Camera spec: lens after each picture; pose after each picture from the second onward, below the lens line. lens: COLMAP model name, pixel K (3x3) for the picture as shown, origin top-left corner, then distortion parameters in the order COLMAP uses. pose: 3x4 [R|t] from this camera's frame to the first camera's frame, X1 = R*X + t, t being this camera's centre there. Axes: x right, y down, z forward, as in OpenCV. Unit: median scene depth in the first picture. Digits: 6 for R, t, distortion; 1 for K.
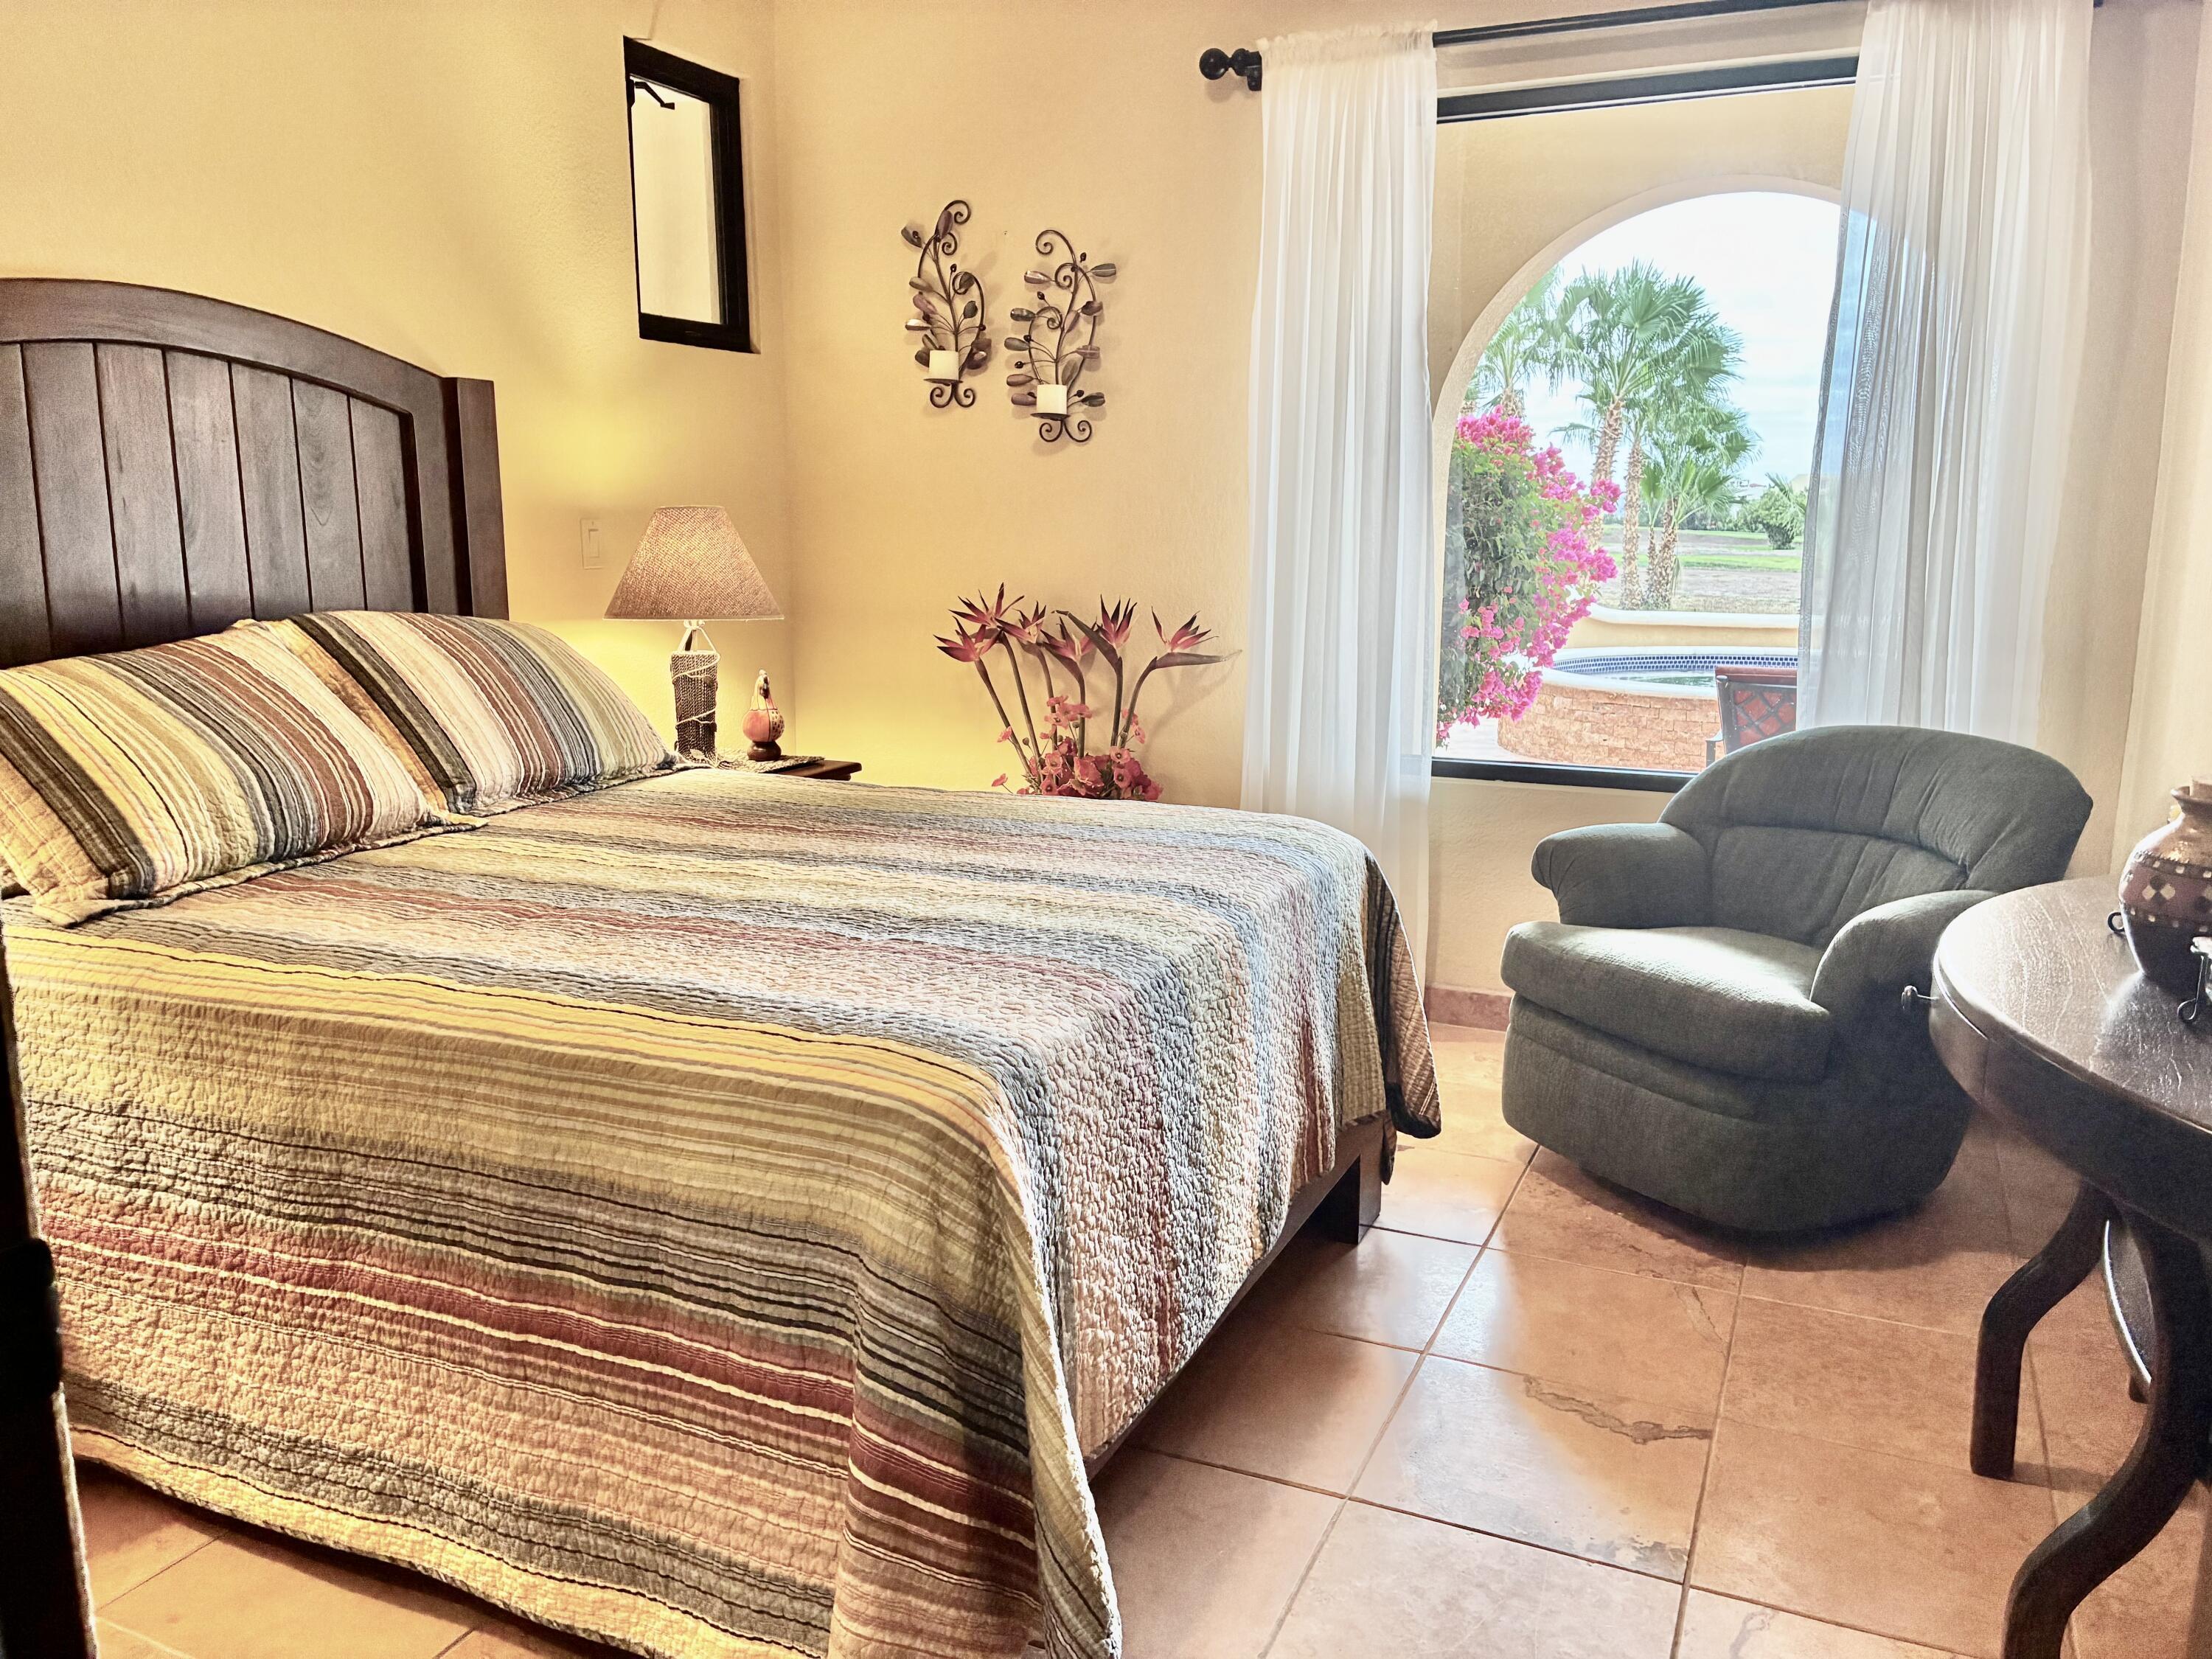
lens RADIAL K [[1682.7, 0, 1110.0], [0, 1682.7, 821.9], [0, 0, 1]] dist [0.046996, -0.056389]
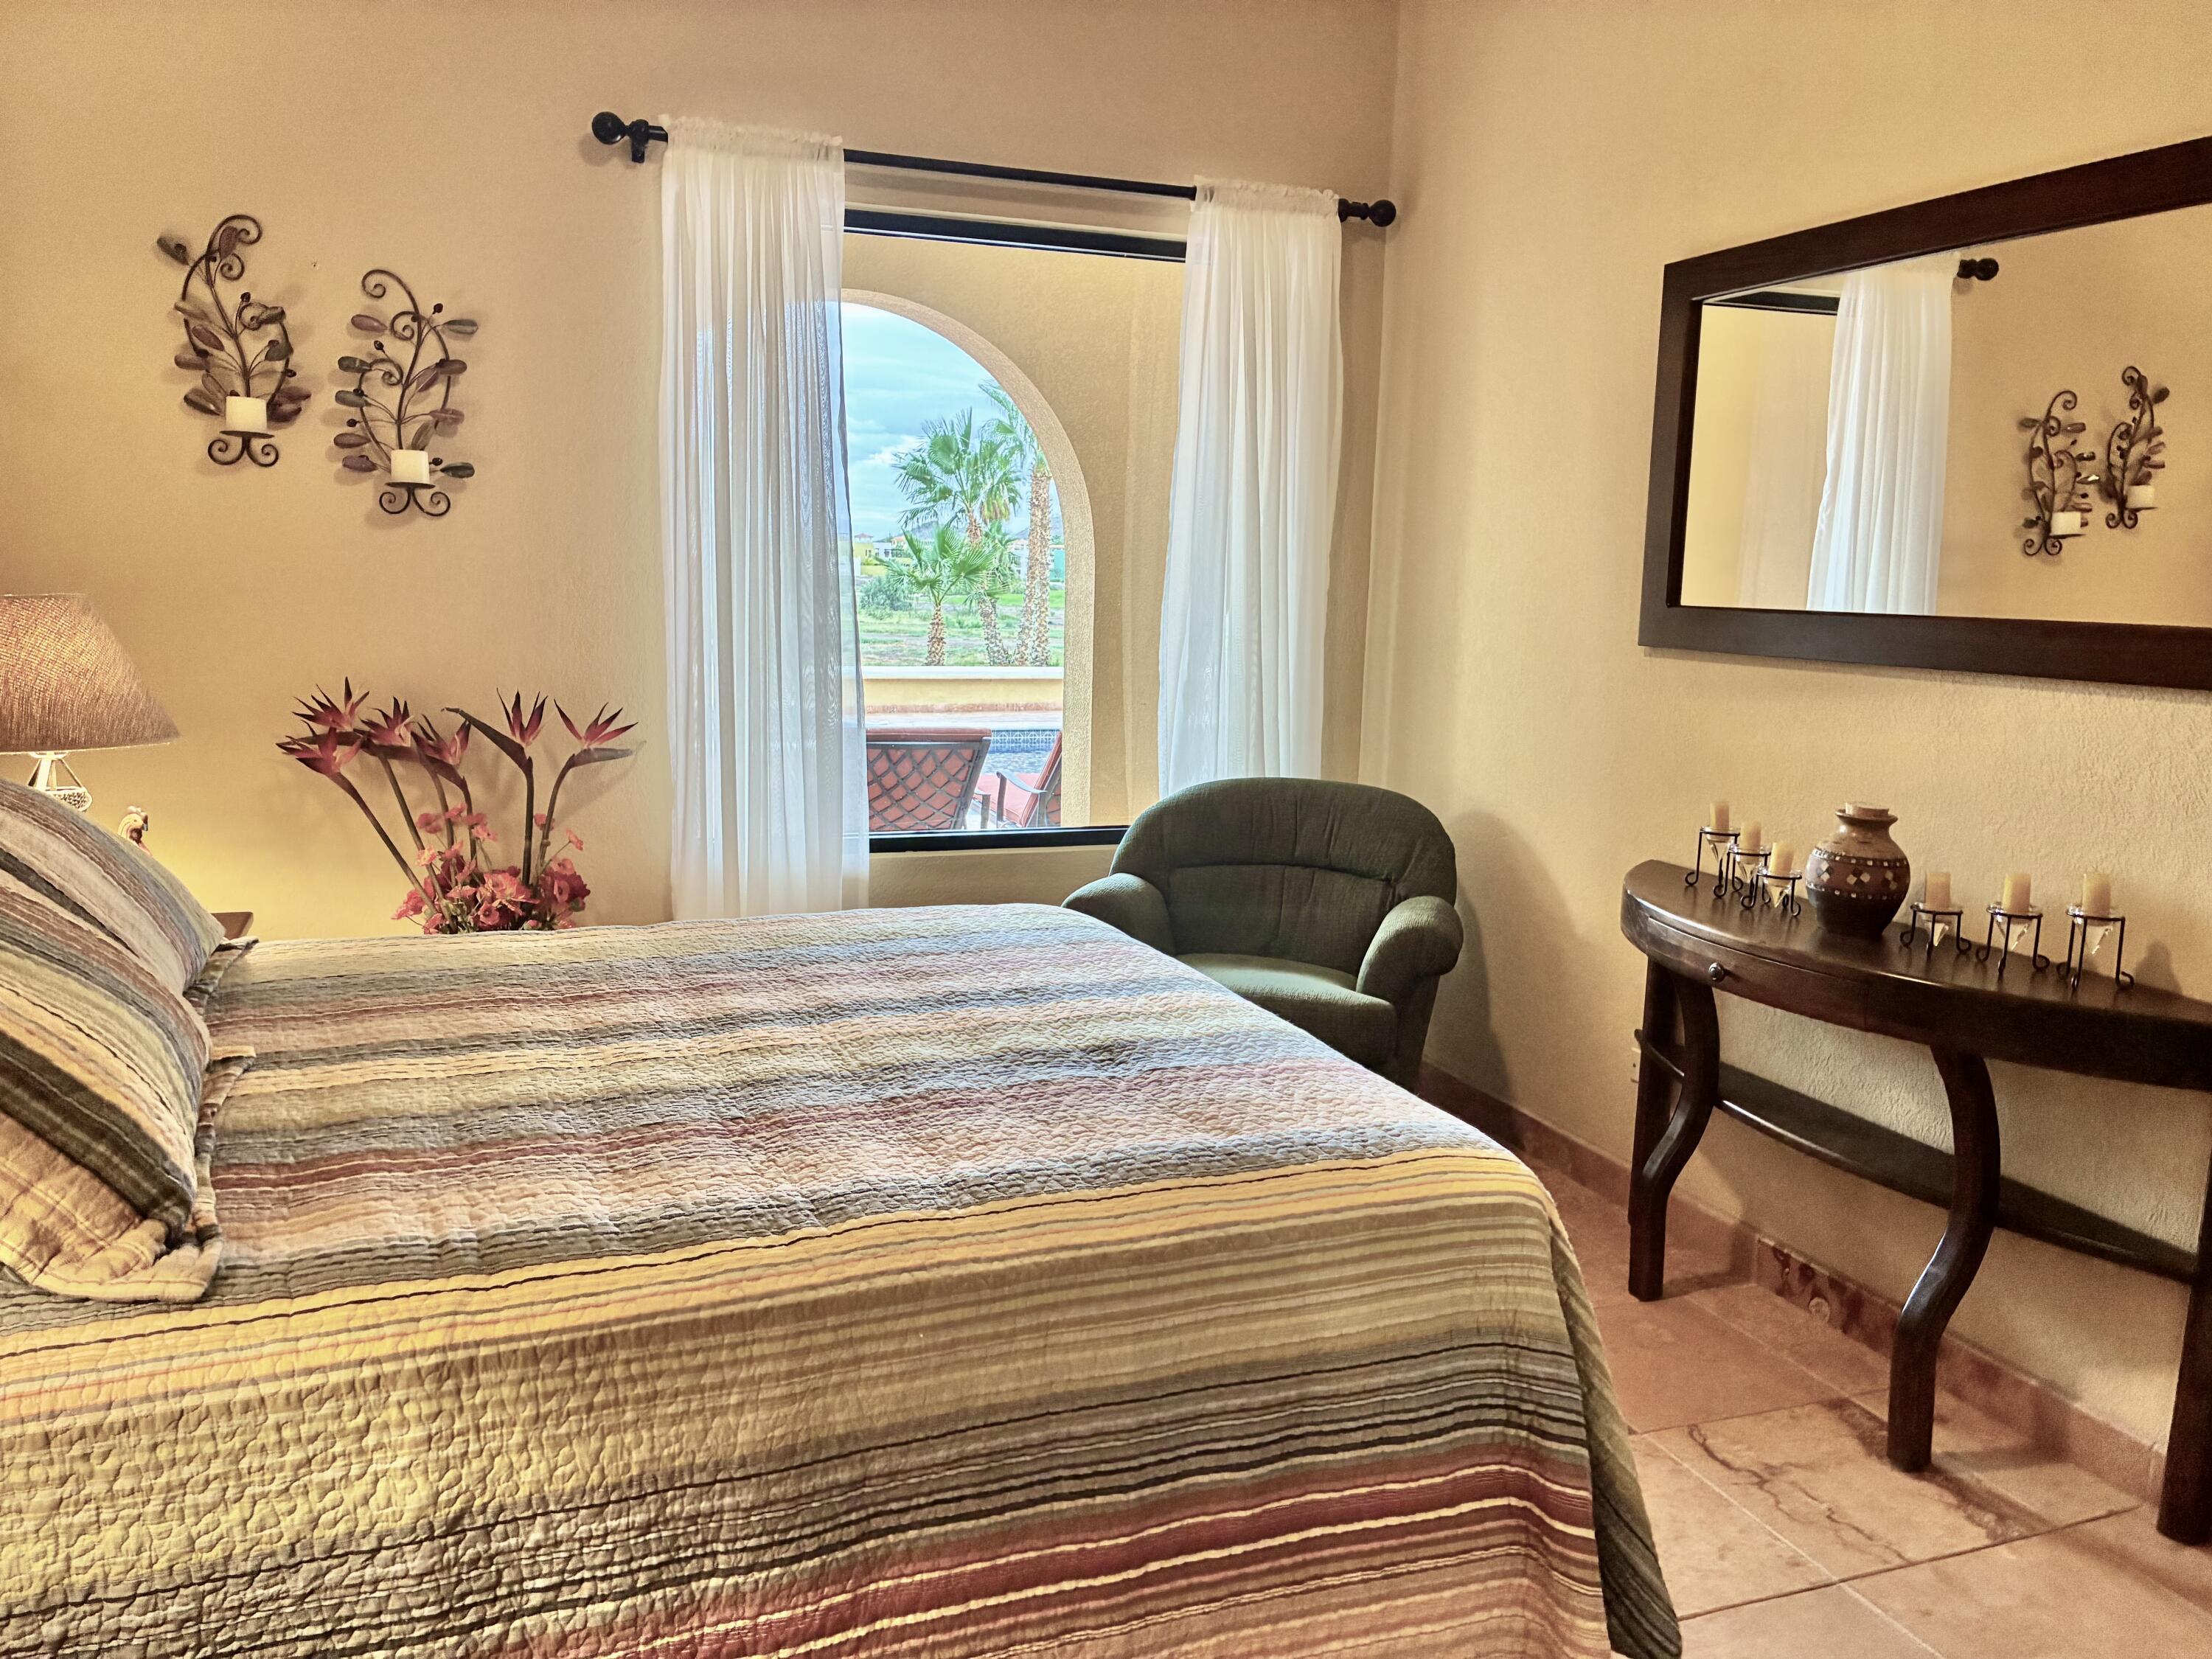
lens RADIAL K [[1682.7, 0, 1107.0], [0, 1682.7, 823.0], [0, 0, 1]] dist [0.046996, -0.056389]
pose [[0.714462, -0.090569, 0.693788, -0.894409], [0.107624, 0.994011, 0.018930, -0.105594], [-0.691348, 0.061144, 0.719930, 0.315203]]
